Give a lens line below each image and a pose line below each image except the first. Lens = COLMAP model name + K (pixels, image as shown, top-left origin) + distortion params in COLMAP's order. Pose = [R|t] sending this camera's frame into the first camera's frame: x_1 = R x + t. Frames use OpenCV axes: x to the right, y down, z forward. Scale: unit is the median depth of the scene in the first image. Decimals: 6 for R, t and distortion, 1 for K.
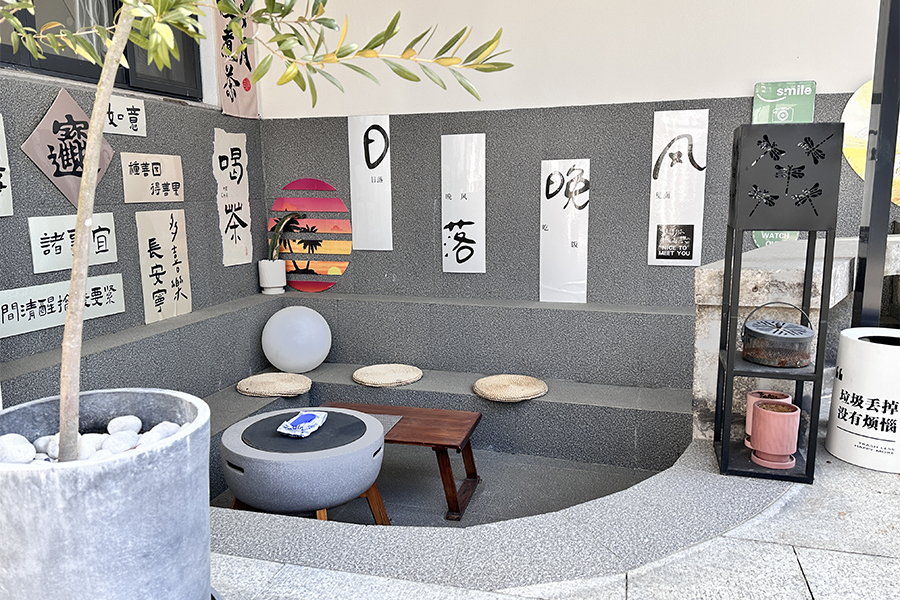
lens RADIAL K [[704.7, 0, 453.4], [0, 704.7, 359.4], [0, 0, 1]] dist [0.099072, -0.131567]
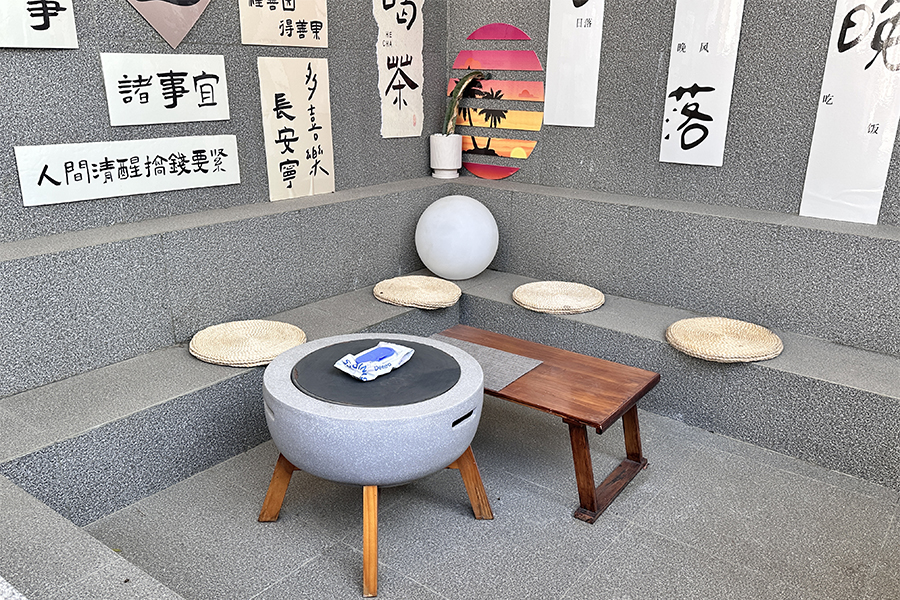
lens RADIAL K [[704.7, 0, 453.4], [0, 704.7, 359.4], [0, 0, 1]] dist [0.099072, -0.131567]
pose [[0.927905, 0.159956, -0.336758, 0.072814], [-0.109098, 0.980242, 0.164994, -0.026328], [0.356496, -0.116359, 0.927023, 0.256296]]
